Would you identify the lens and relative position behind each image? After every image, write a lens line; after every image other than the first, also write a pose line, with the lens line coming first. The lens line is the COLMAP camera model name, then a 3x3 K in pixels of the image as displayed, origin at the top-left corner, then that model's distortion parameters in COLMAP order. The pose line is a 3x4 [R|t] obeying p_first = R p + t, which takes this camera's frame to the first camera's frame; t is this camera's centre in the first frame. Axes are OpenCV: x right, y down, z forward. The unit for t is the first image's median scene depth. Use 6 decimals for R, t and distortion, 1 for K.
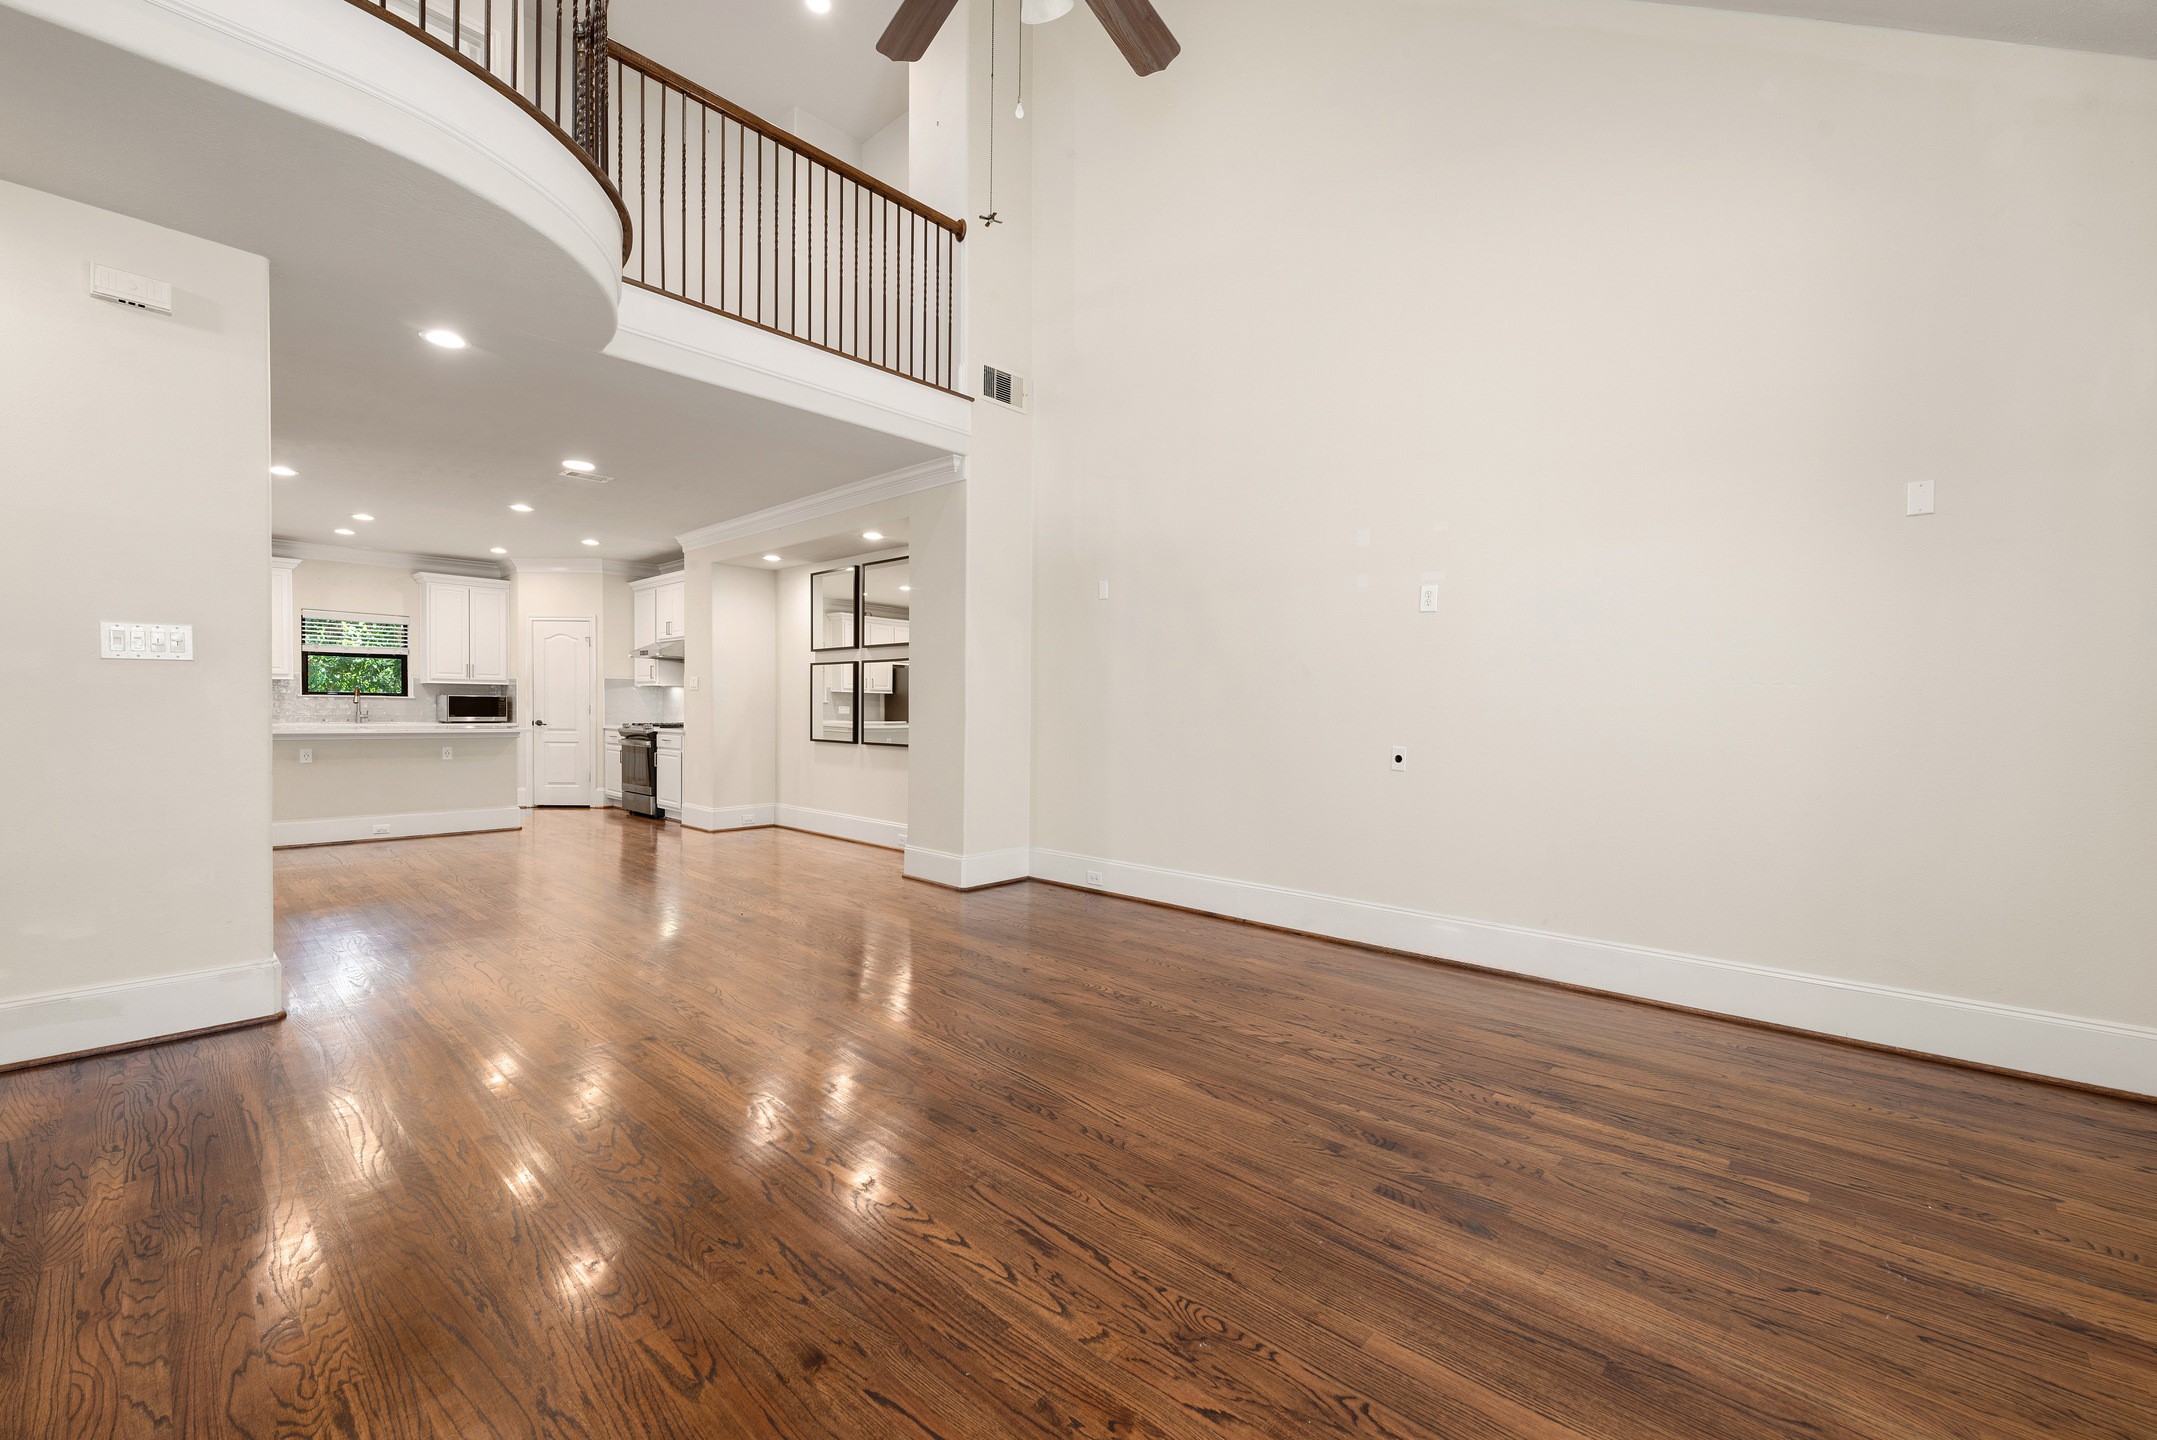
lens RADIAL K [[887.0, 0, 1068.6], [0, 887.0, 723.7], [0, 0, 1]] dist [-0.002836, -0.000322]
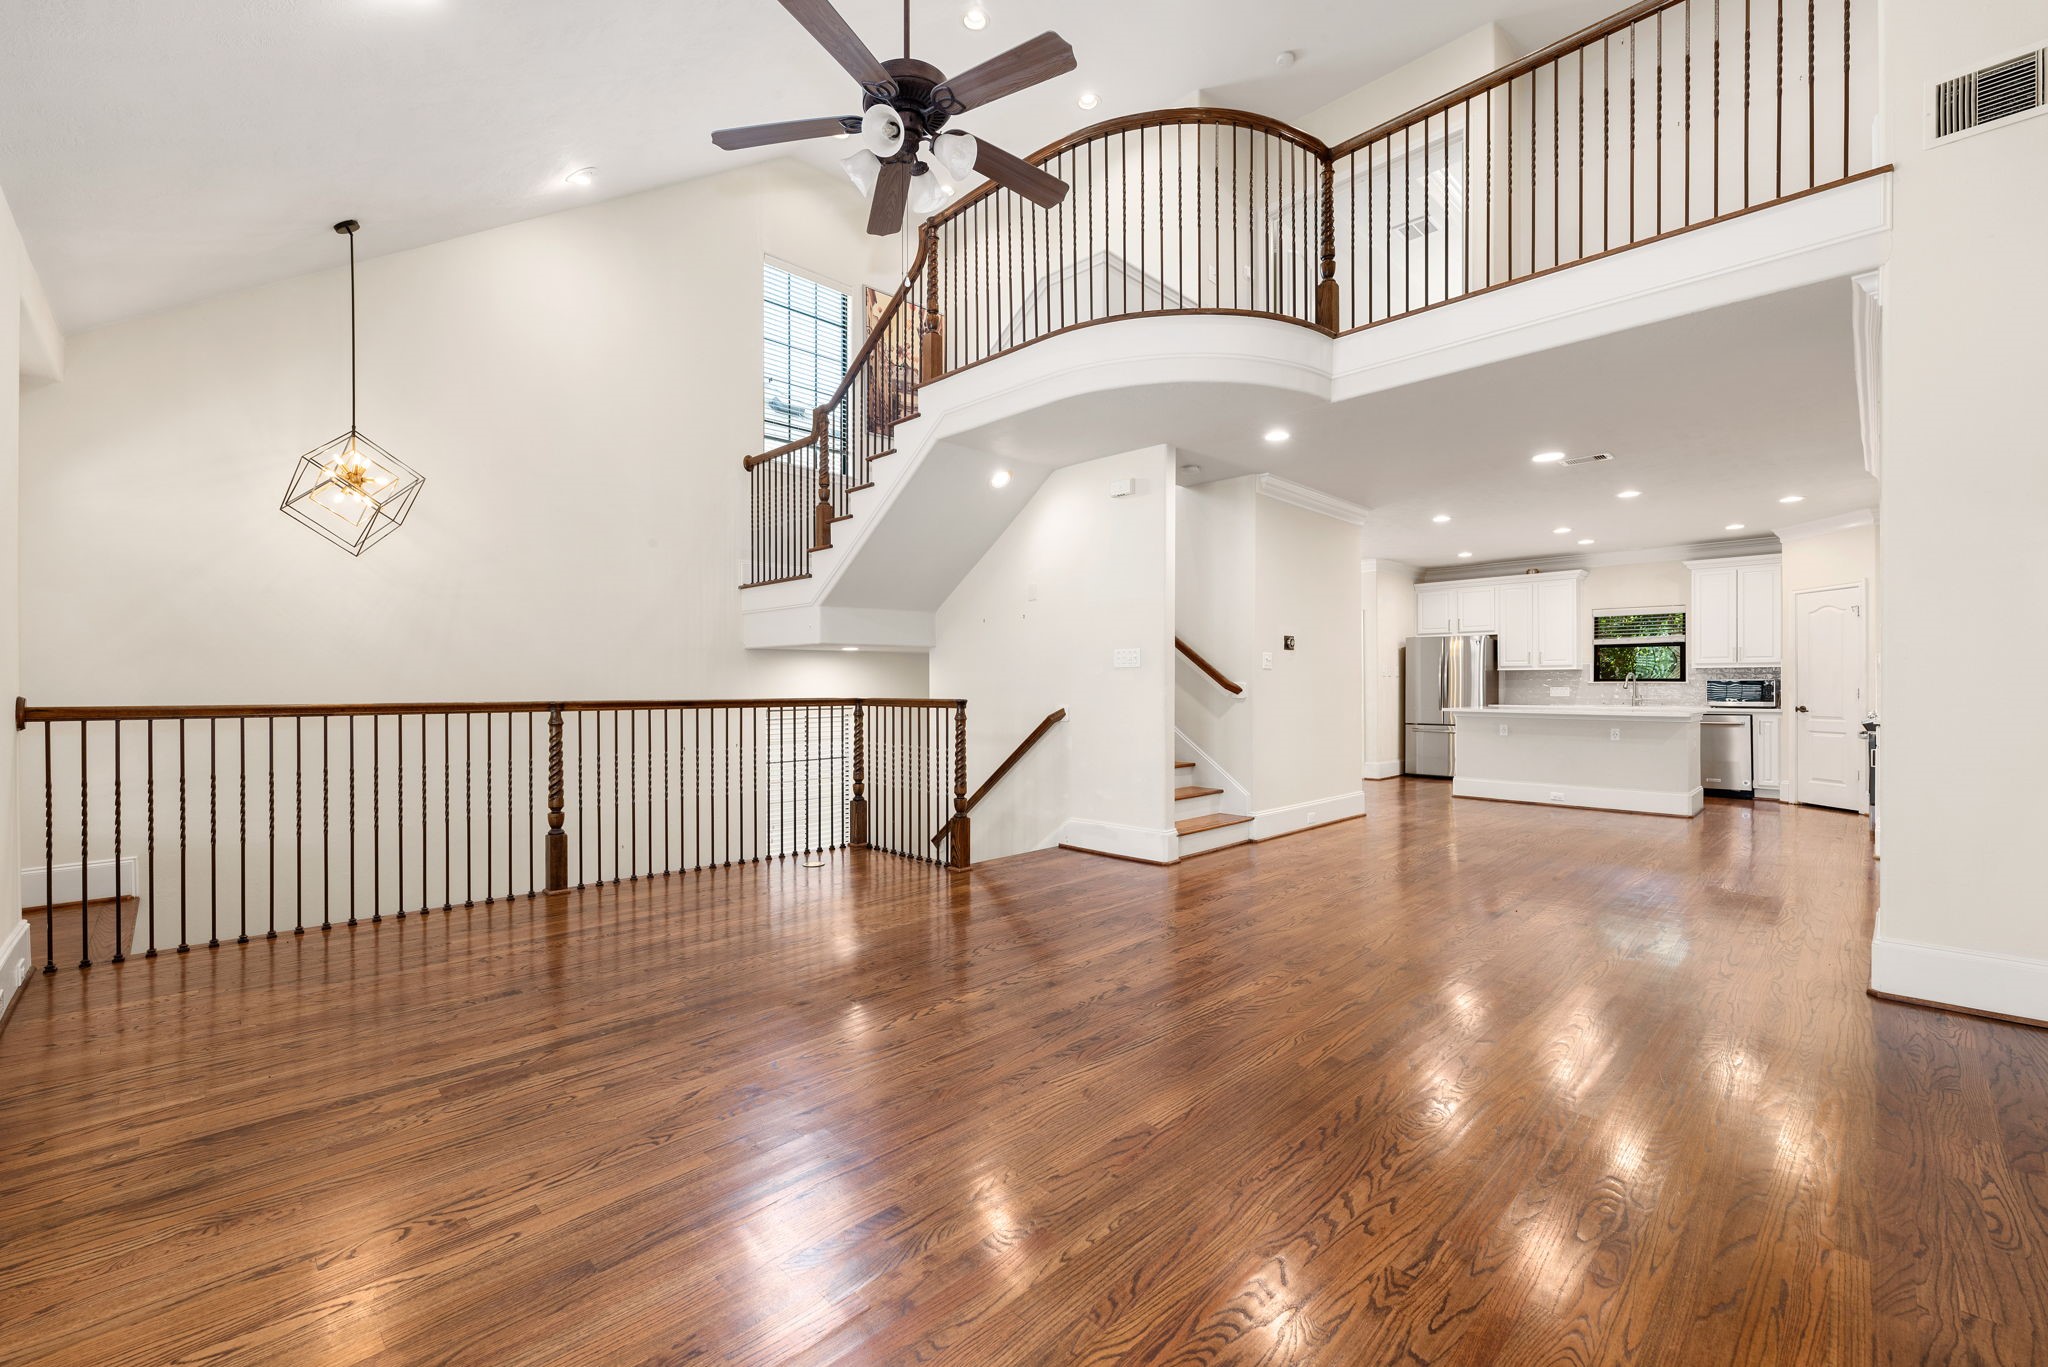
lens RADIAL K [[842.1, 0, 1016.8], [0, 842.1, 683.8], [0, 0, 1]] dist [-0.002836, -0.000322]
pose [[-0.044765, -0.015229, -0.998881, 0.276510], [-0.015894, 0.999768, -0.014530, -0.001371], [0.998871, 0.015225, -0.044997, 0.261627]]
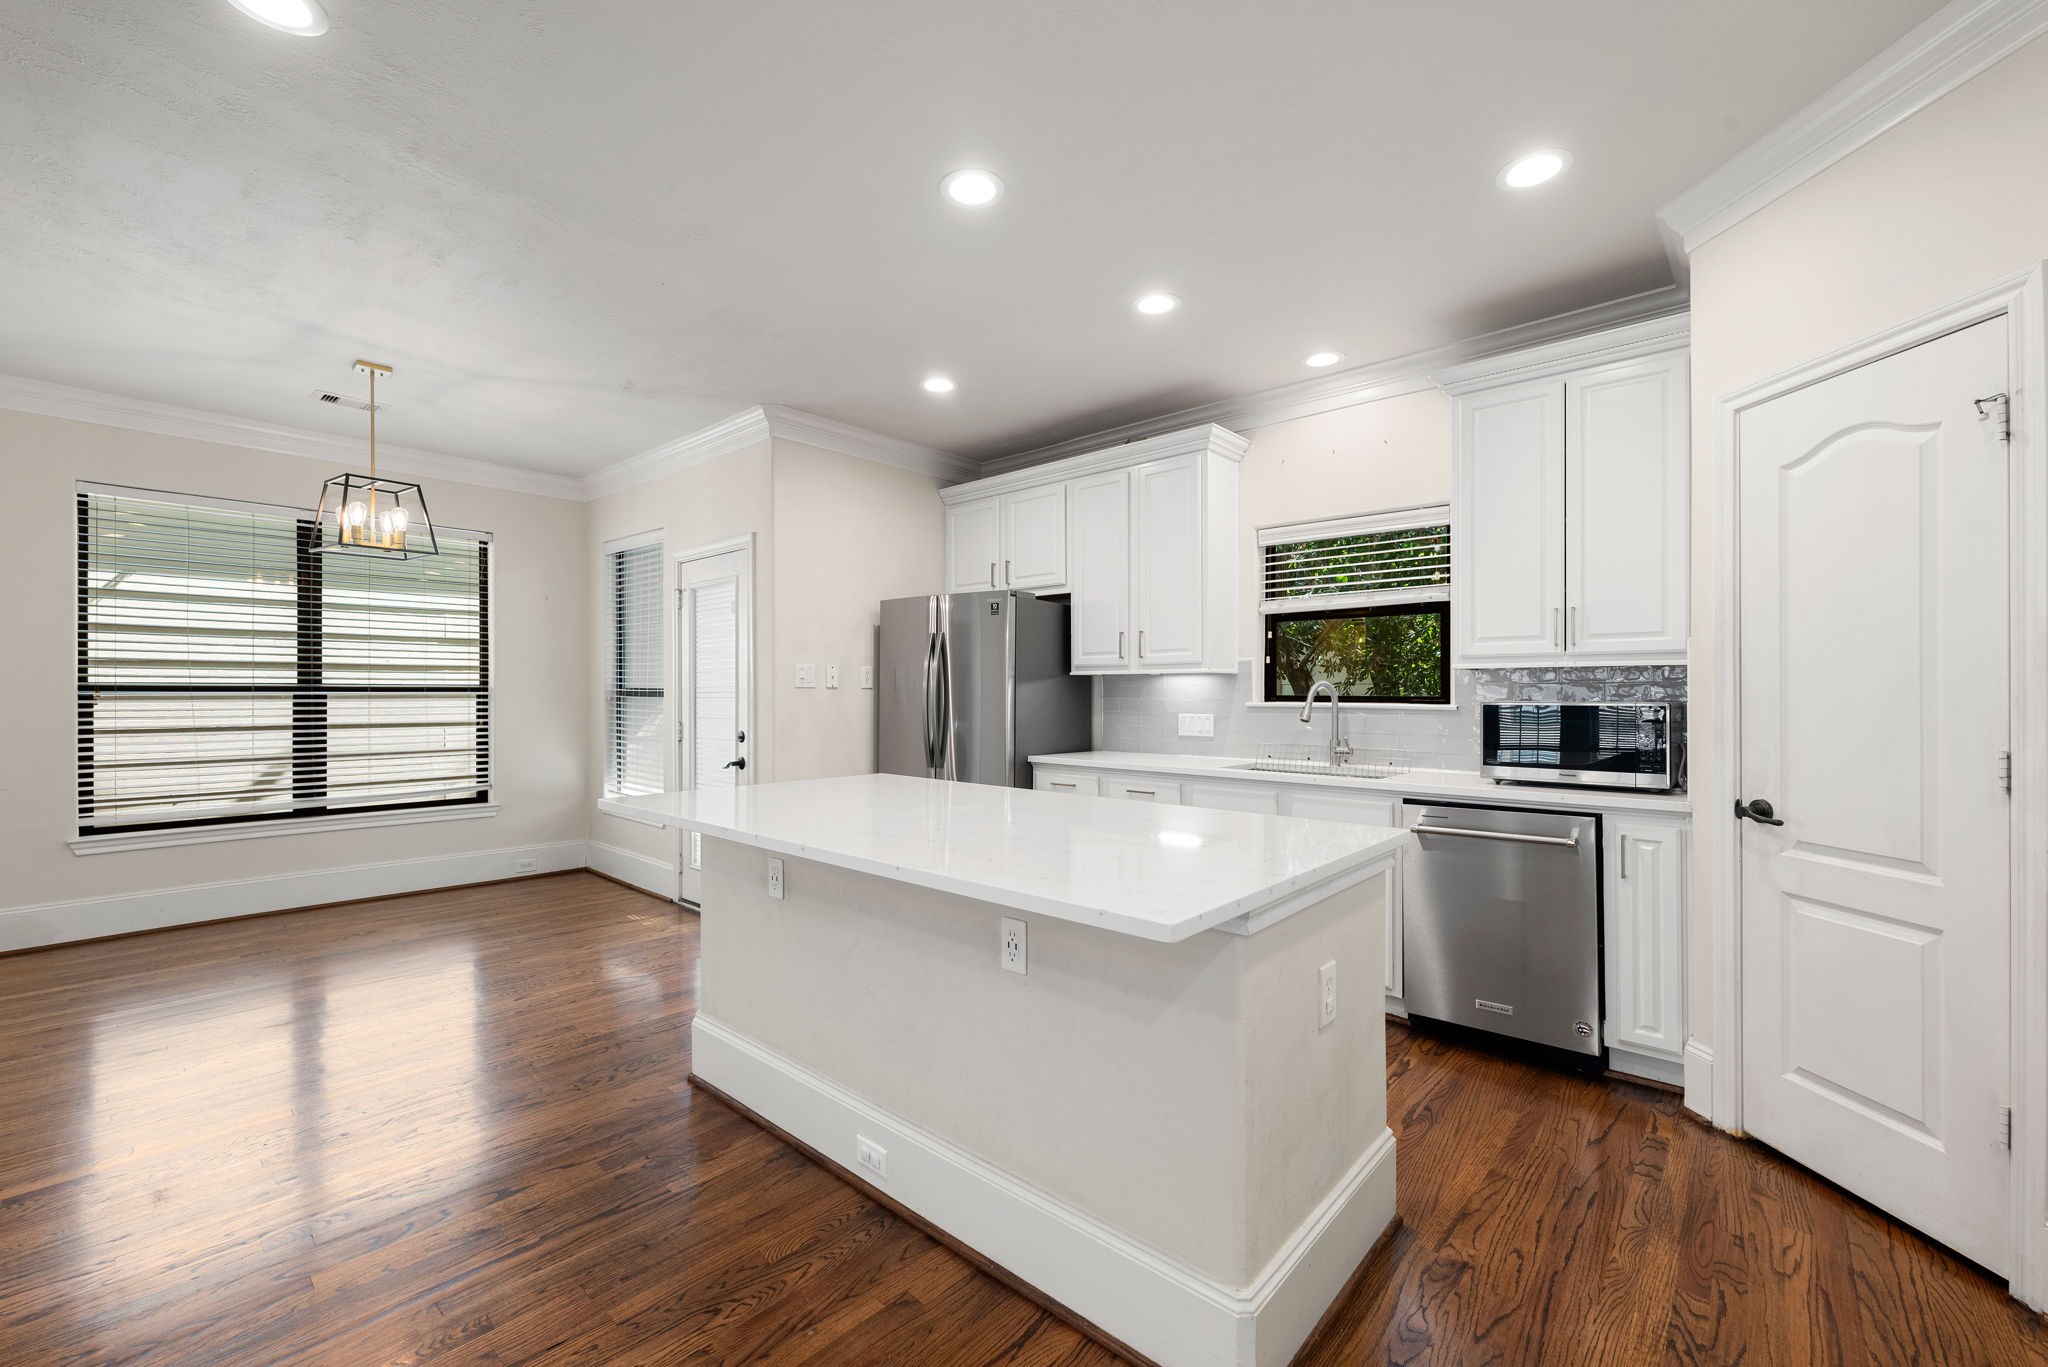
lens RADIAL K [[842.1, 0, 1003.2], [0, 842.1, 694.2], [0, 0, 1]] dist [-0.002836, -0.000322]
pose [[0.010299, -0.010768, -0.999889, -0.370491], [-0.022322, 0.999690, -0.010996, -0.026921], [0.999698, 0.022433, 0.010056, 0.798833]]
